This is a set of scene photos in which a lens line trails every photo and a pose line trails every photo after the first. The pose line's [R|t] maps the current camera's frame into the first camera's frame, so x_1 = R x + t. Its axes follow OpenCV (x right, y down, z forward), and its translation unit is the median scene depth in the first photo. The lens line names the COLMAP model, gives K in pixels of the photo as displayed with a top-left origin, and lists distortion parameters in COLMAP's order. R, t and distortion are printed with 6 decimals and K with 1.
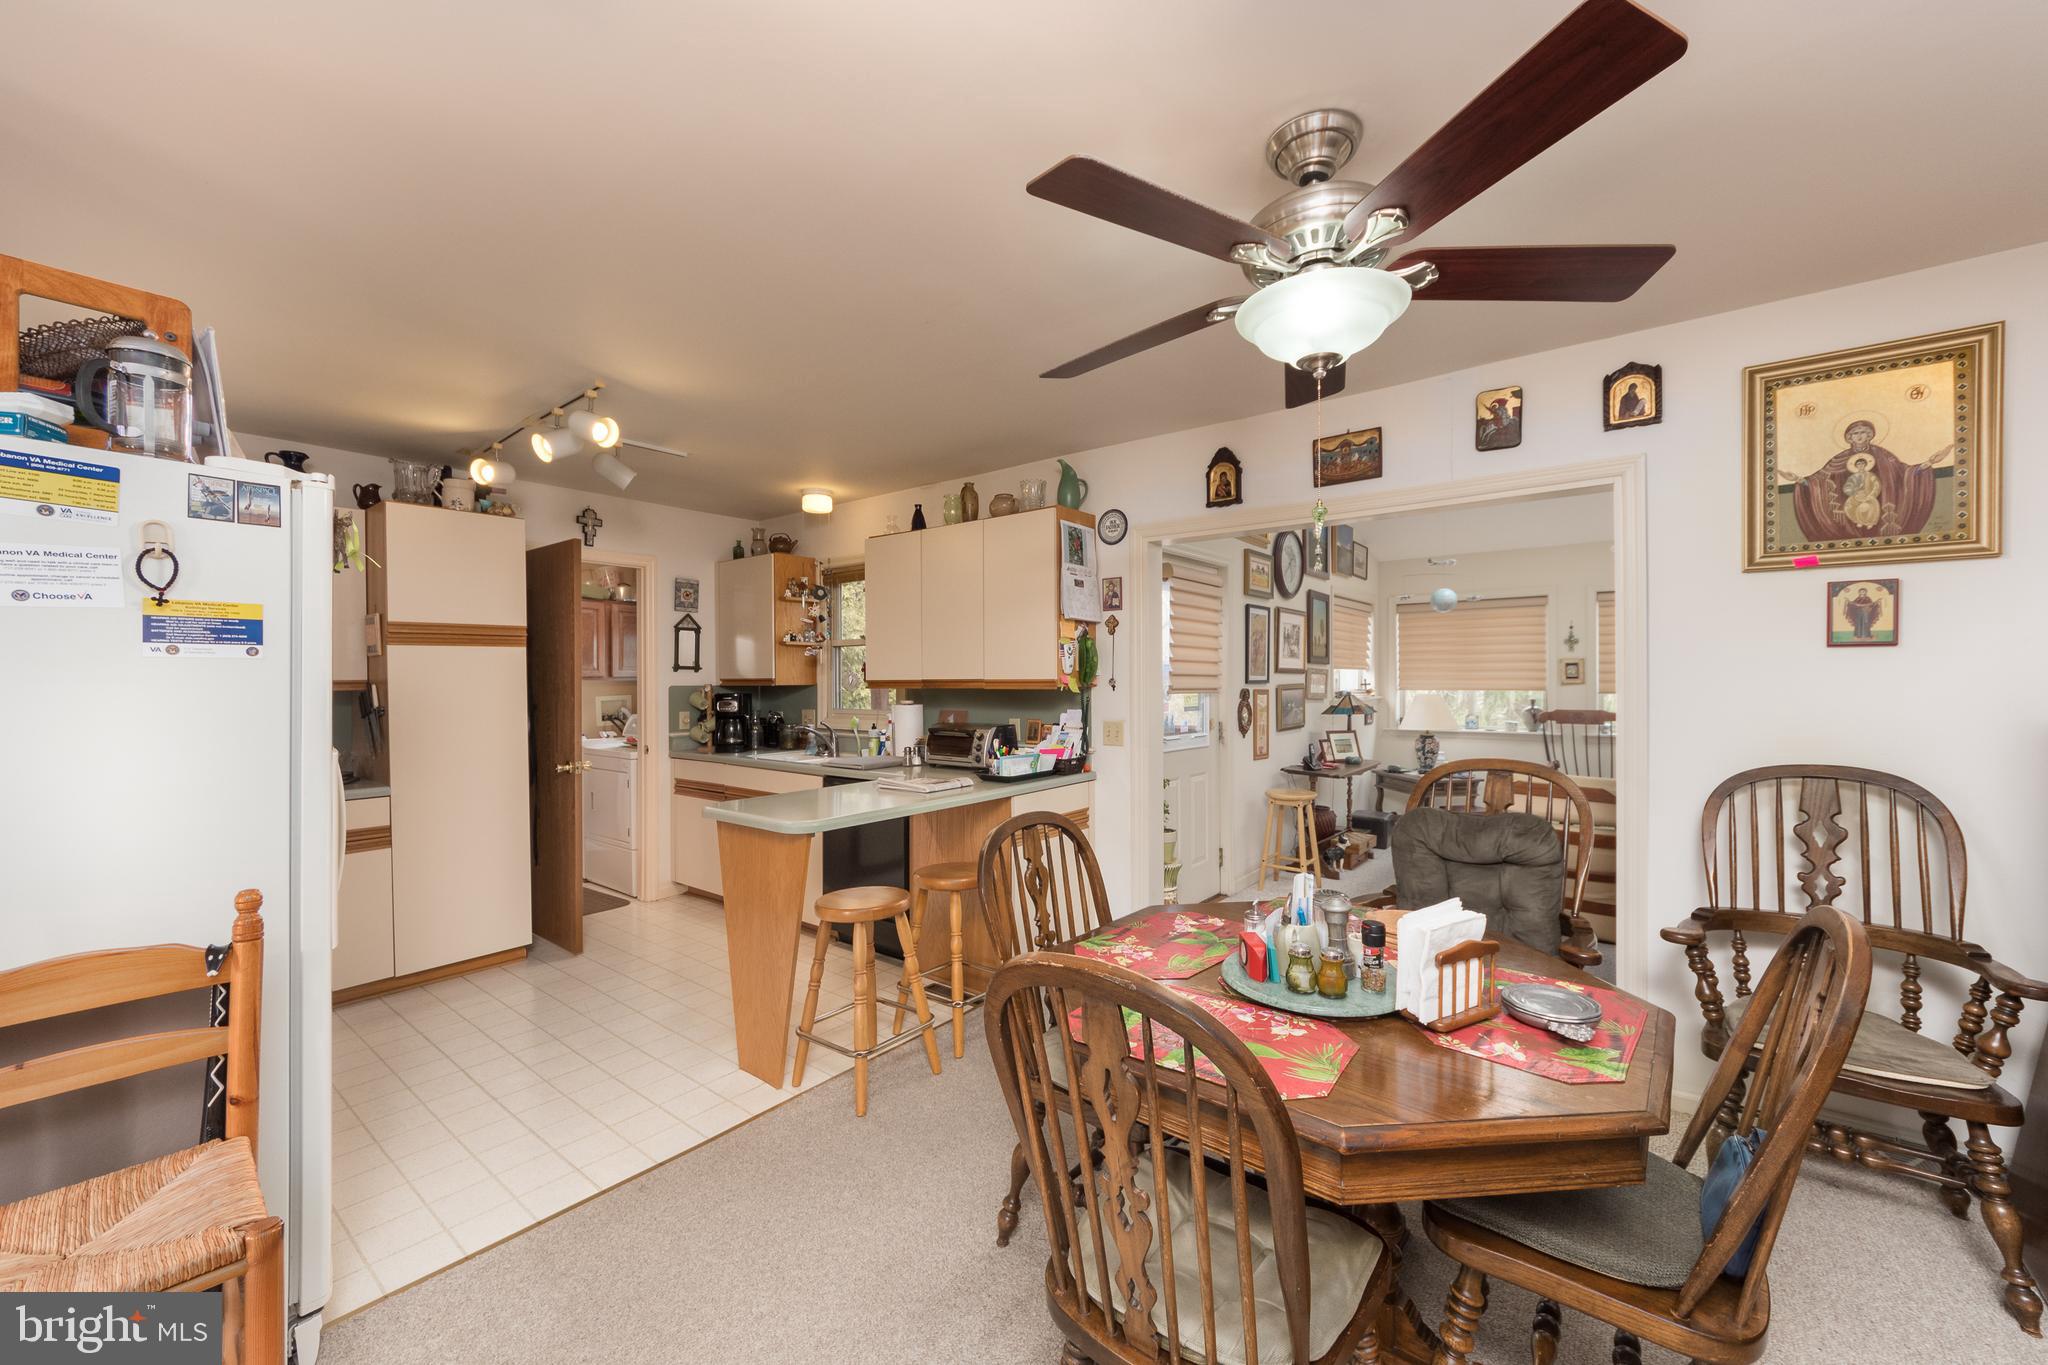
lens RADIAL K [[795.1, 0, 1035.6], [0, 795.1, 682.0], [0, 0, 1]] dist [-0.000120, -0.000044]
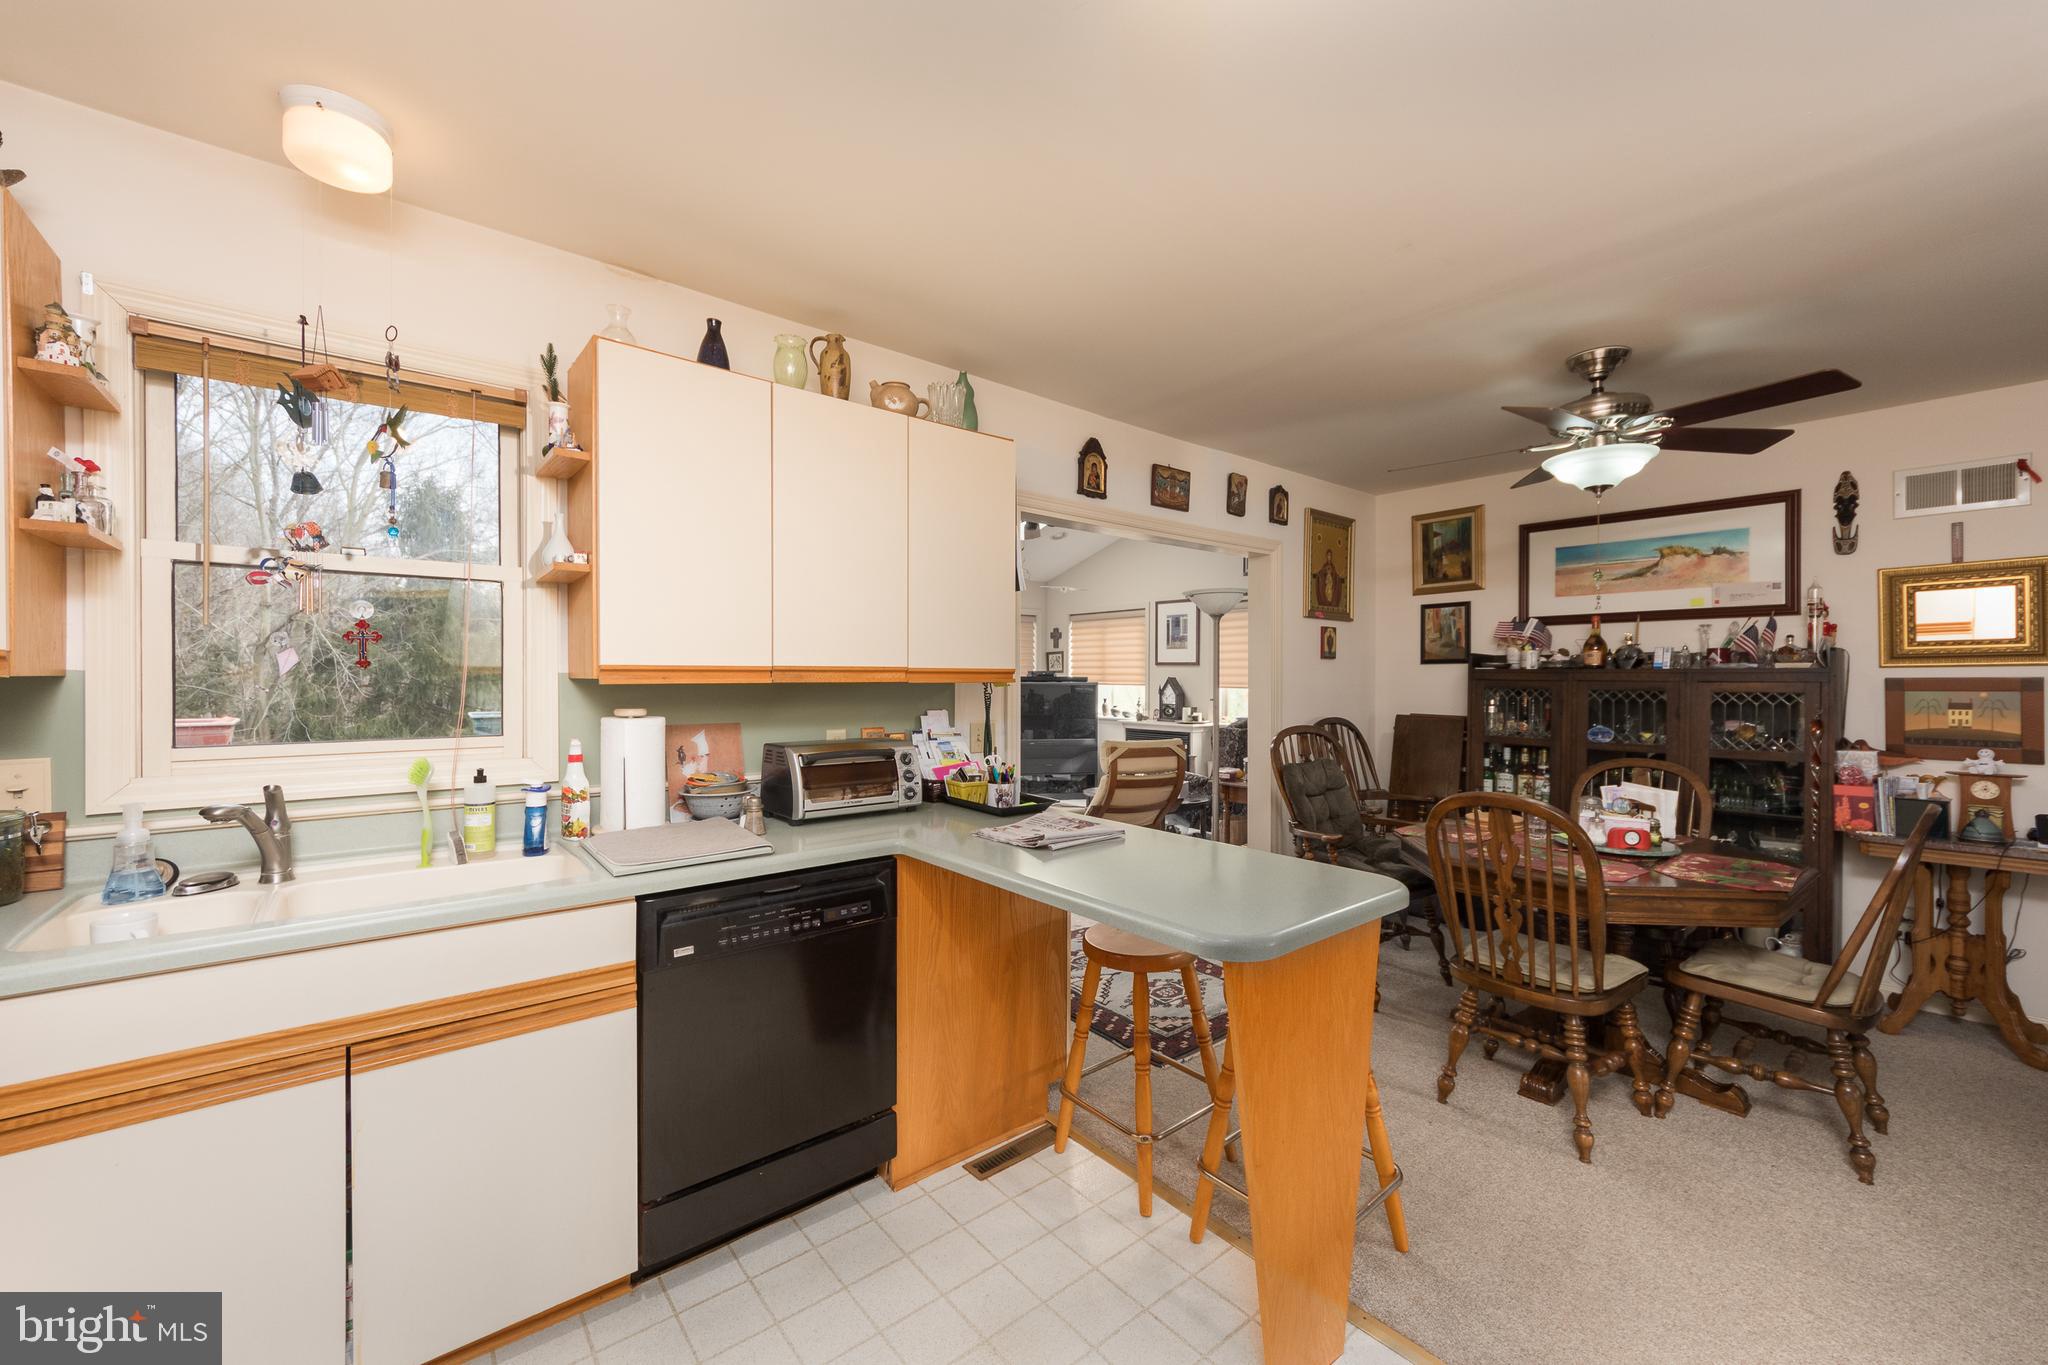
lens RADIAL K [[795.1, 0, 1035.6], [0, 795.1, 682.0], [0, 0, 1]] dist [-0.000120, -0.000044]
pose [[0.197913, 0.000325, 0.980220, -0.757350], [0.000632, 1.000000, -0.000459, 0.010068], [-0.980219, 0.000711, 0.197913, 0.885402]]
